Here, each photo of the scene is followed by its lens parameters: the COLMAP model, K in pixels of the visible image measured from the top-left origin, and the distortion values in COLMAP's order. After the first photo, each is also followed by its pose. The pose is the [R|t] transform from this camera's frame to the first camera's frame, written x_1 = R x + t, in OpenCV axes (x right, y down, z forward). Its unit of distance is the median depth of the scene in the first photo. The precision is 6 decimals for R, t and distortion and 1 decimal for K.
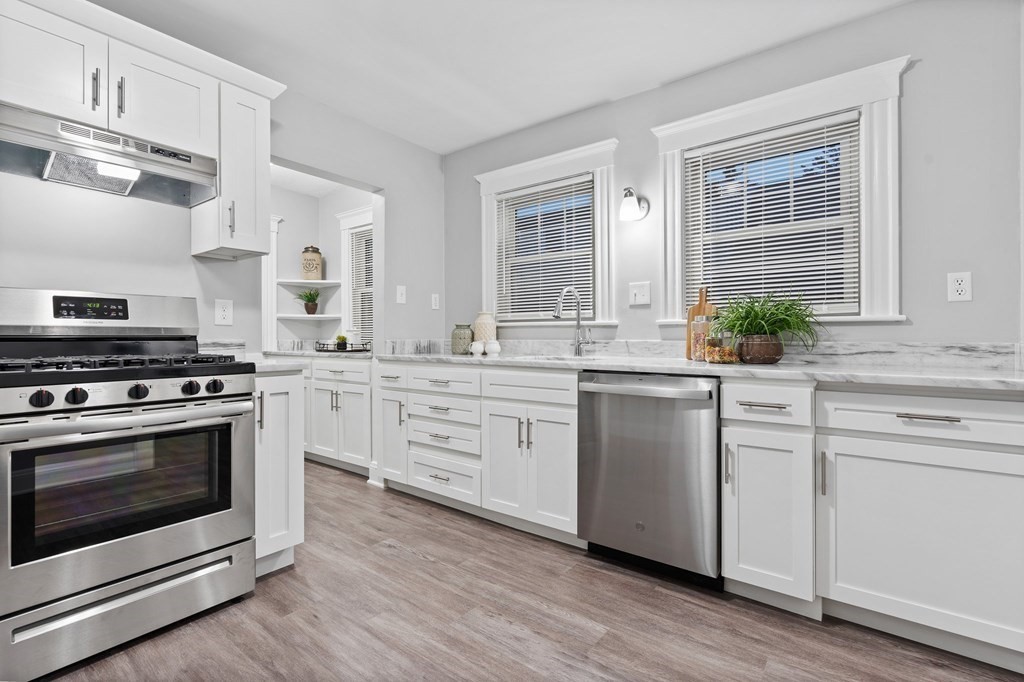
lens RADIAL K [[466.1, 0, 534.0], [0, 466.1, 335.8], [0, 0, 1]] dist [-0.000541, -0.000076]
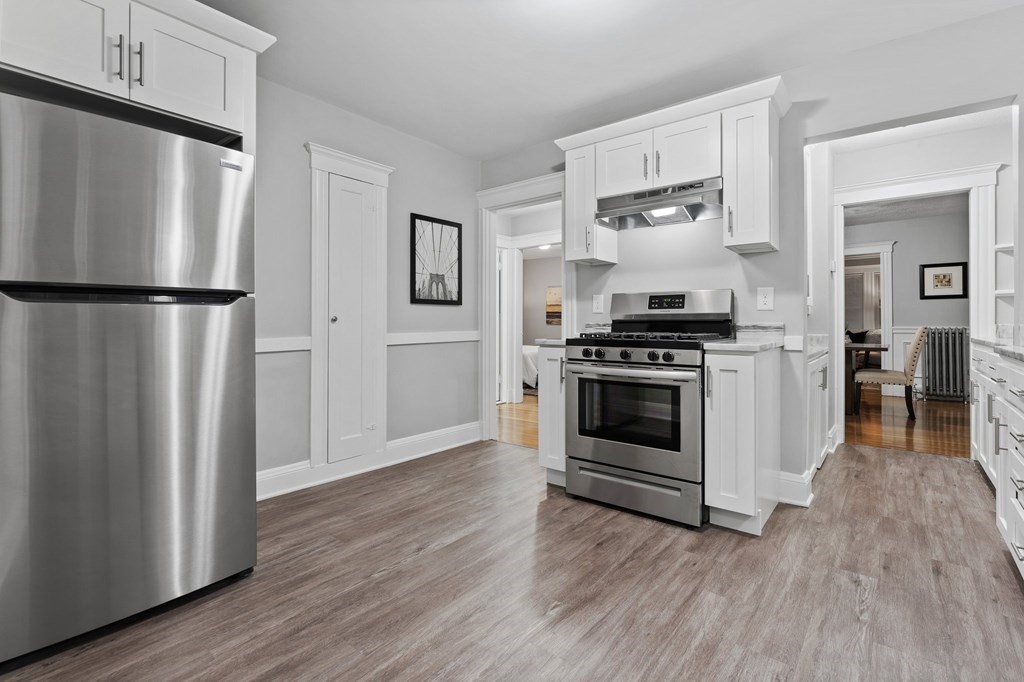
lens RADIAL K [[483.2, 0, 505.6], [0, 483.2, 320.3], [0, 0, 1]] dist [0.000657, 0.000717]
pose [[-0.044486, -0.002331, -0.999007, 0.663078], [0.003500, 0.999991, -0.002489, 0.003337], [0.999004, -0.003607, -0.044478, 0.527884]]
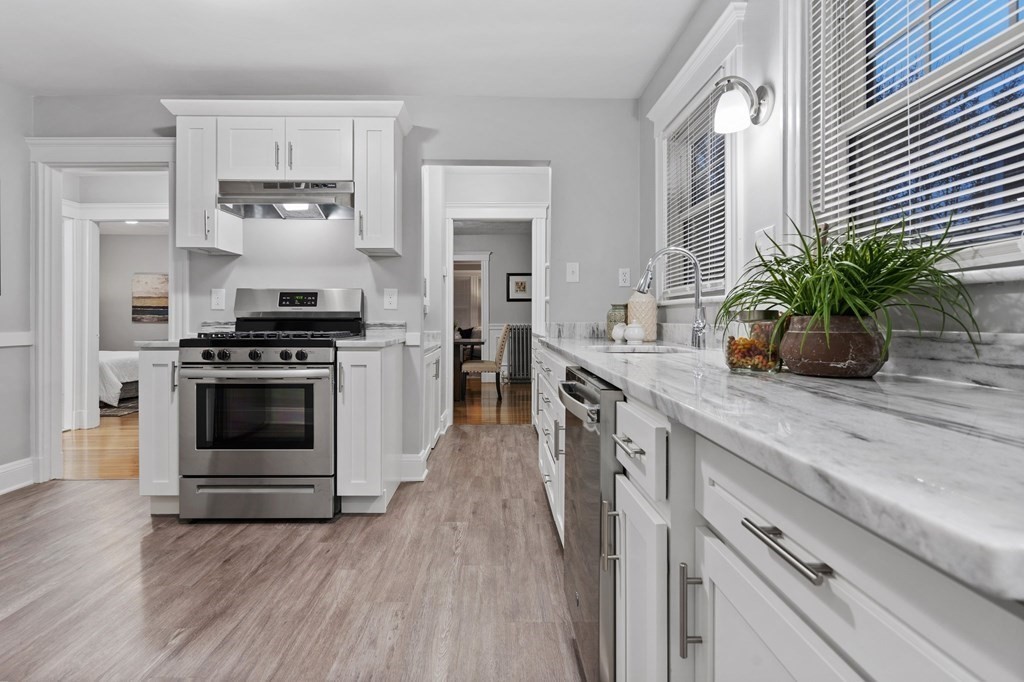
lens RADIAL K [[540.0, 0, 511.4], [0, 540.0, 321.0], [0, 0, 1]] dist [-0.002566, 0.000130]
pose [[0.616341, 0.004232, -0.787468, 0.820153], [-0.000492, 0.999987, 0.004989, 0.000719], [0.787479, -0.002687, 0.616335, 0.461795]]
